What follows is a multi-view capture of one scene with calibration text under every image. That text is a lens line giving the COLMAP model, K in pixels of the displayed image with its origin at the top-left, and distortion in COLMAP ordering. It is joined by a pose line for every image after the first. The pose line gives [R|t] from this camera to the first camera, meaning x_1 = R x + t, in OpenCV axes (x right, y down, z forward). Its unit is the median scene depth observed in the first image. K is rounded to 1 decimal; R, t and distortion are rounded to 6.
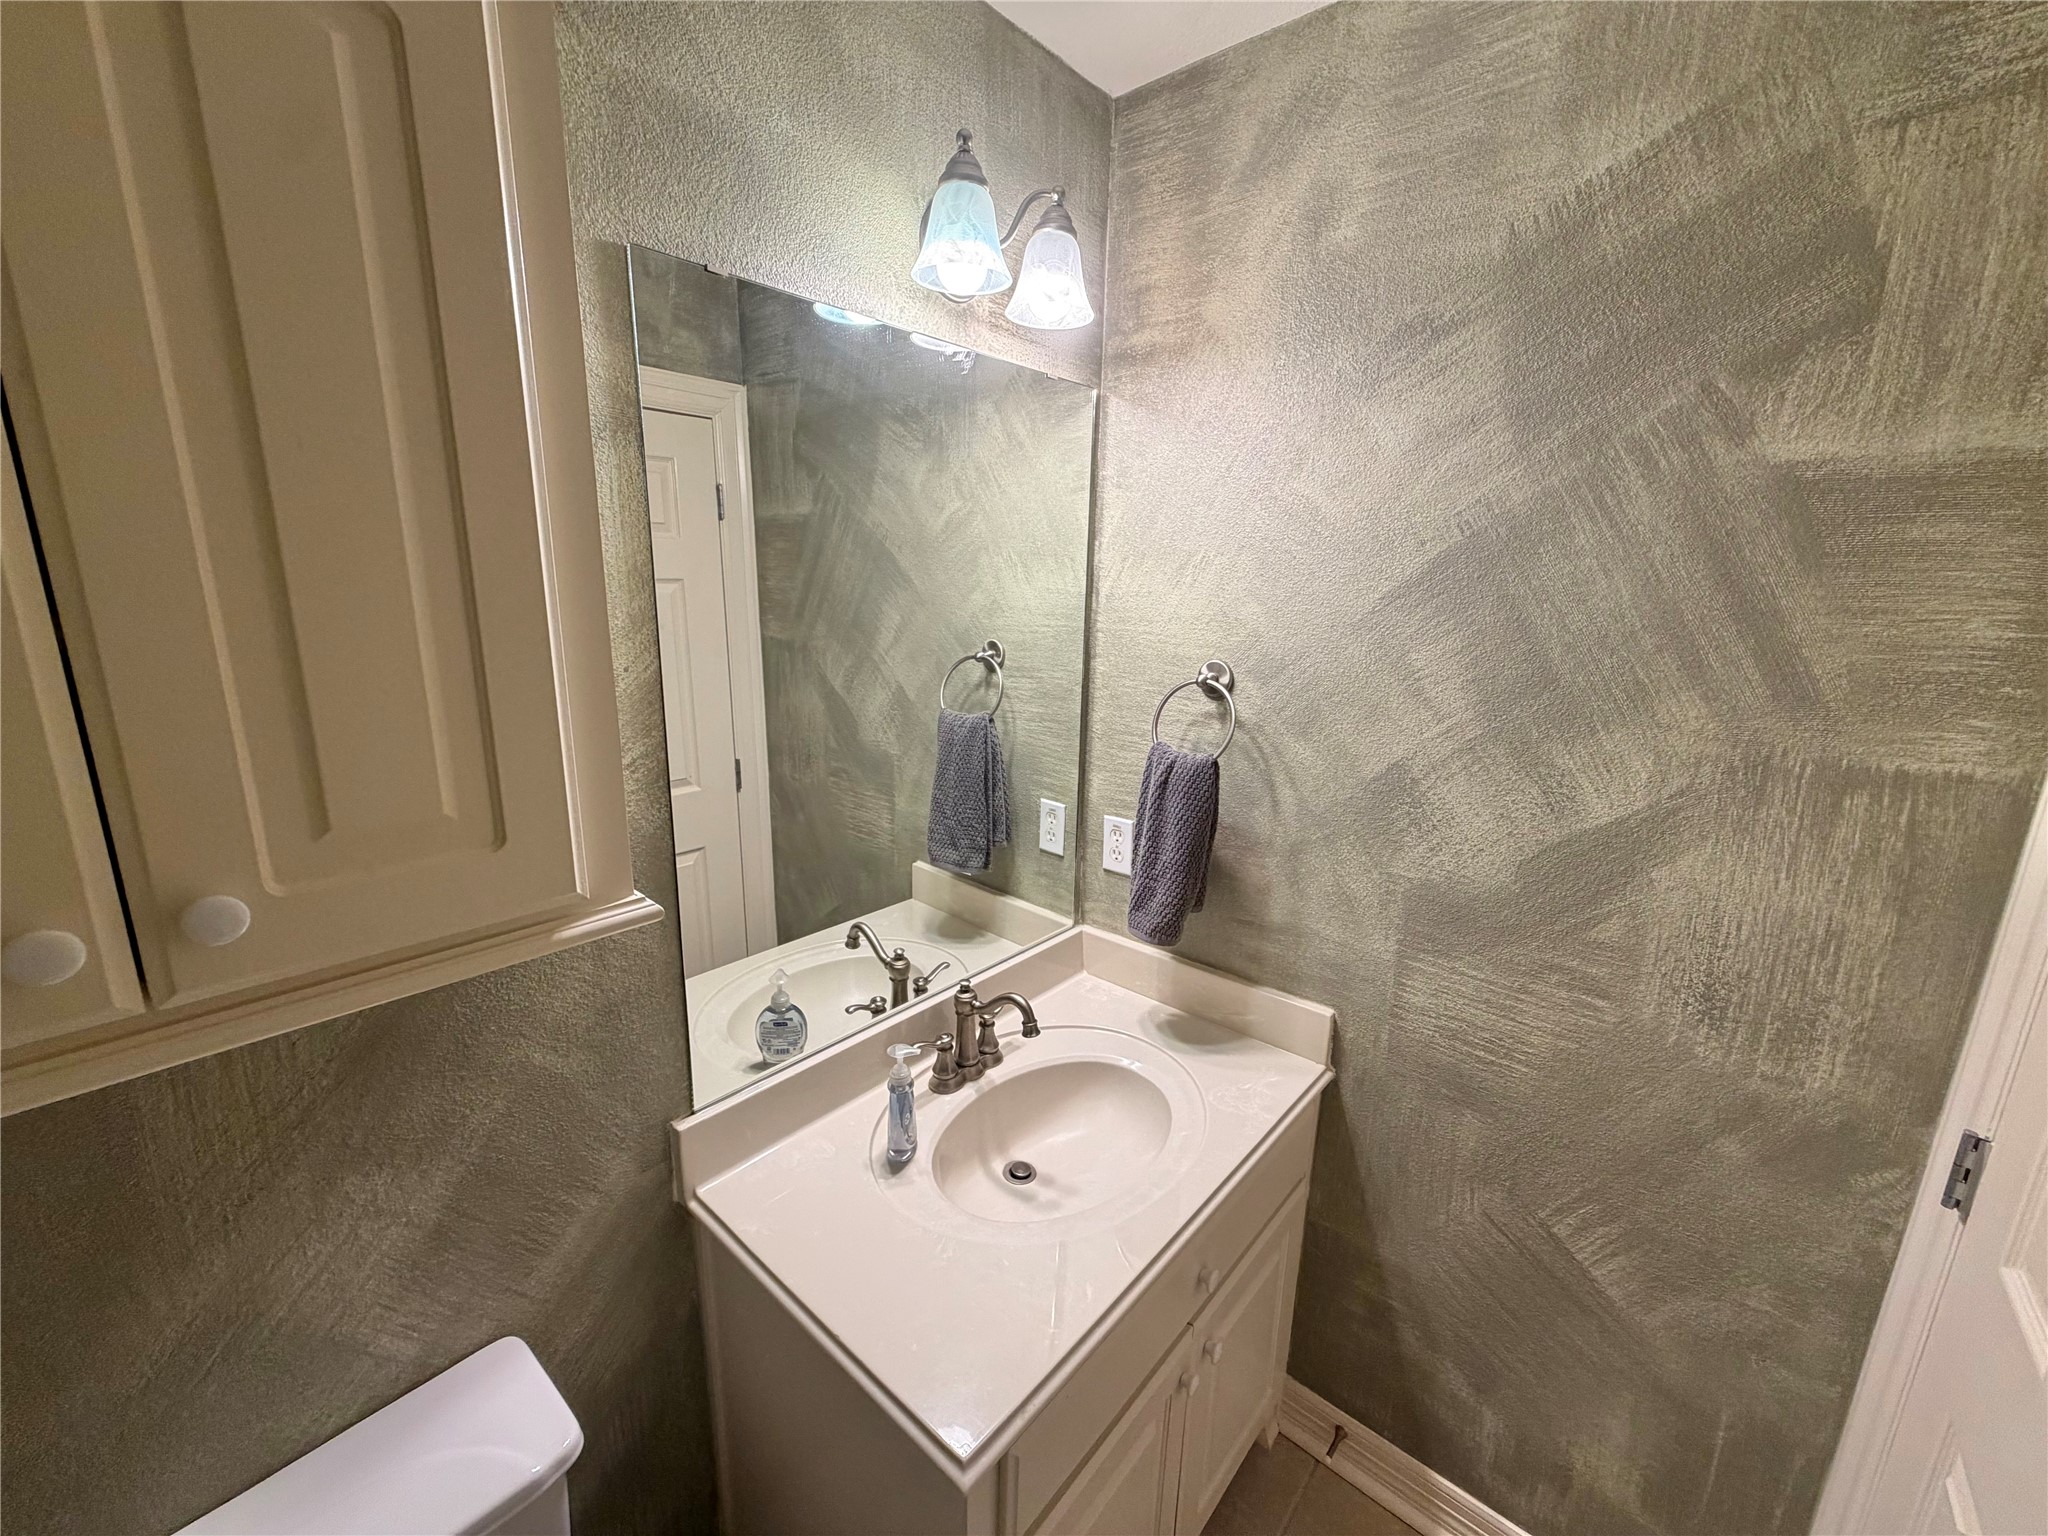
lens RADIAL K [[812.7, 0, 1016.0], [0, 812.7, 769.2], [0, 0, 1]] dist [-0.000575, 0.000071]
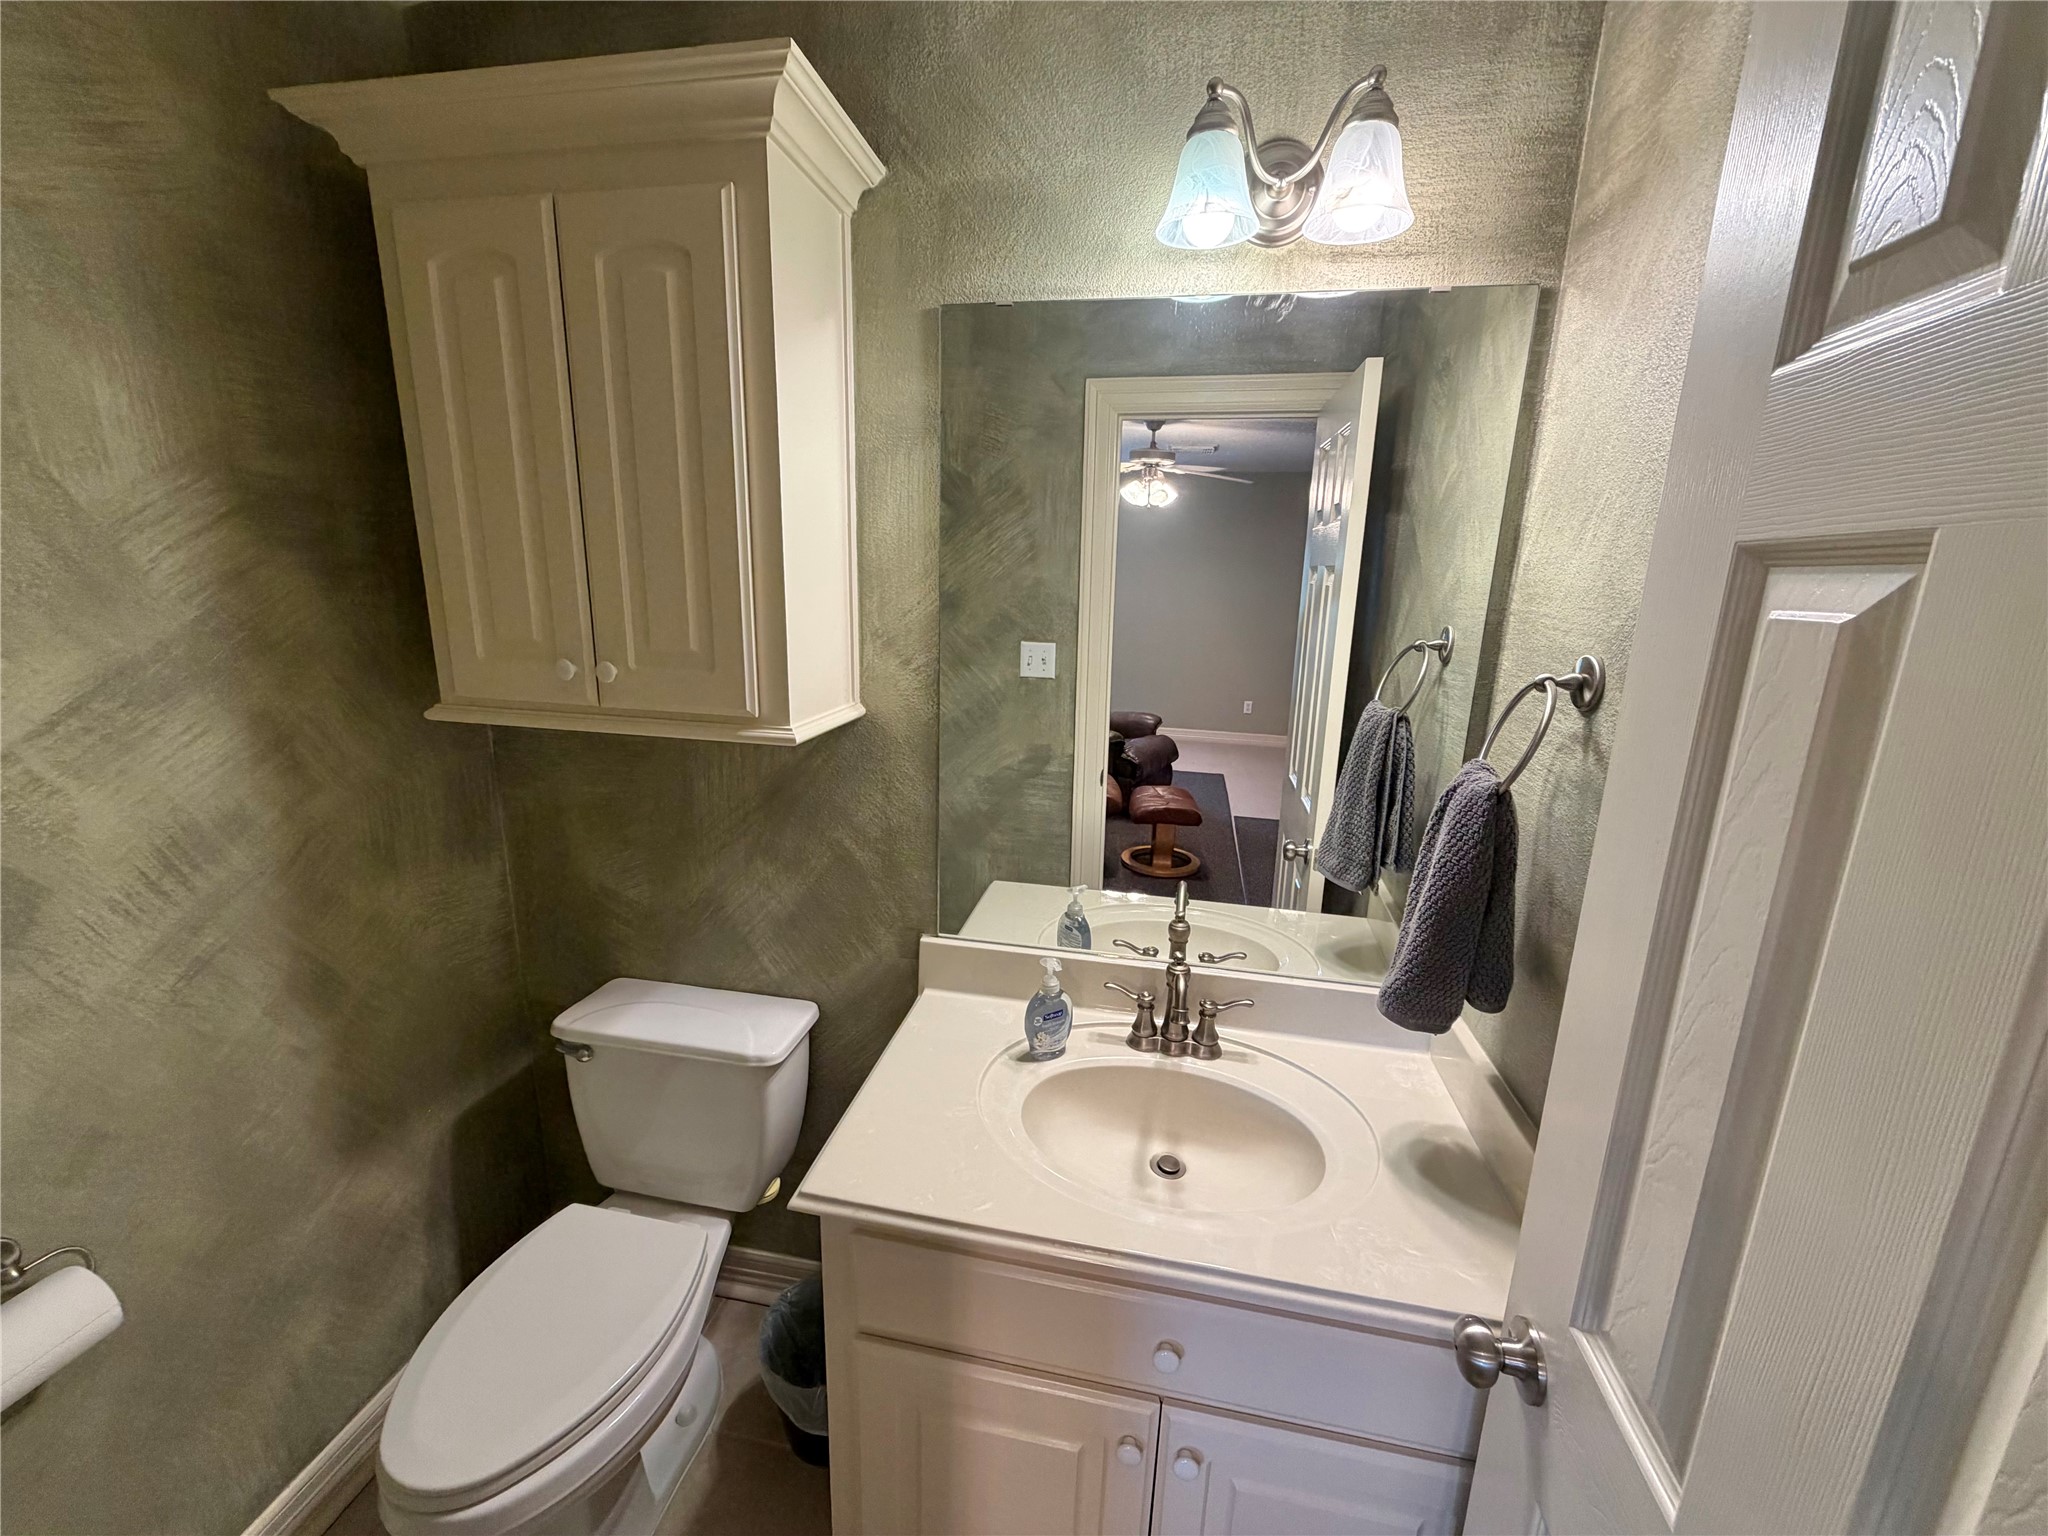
lens RADIAL K [[812.7, 0, 1016.0], [0, 812.7, 769.2], [0, 0, 1]] dist [-0.000575, 0.000071]
pose [[0.501287, 0.196776, -0.842609, 0.653290], [-0.213669, 0.971792, 0.099828, -0.010924], [0.838485, 0.129997, 0.529192, 0.304011]]
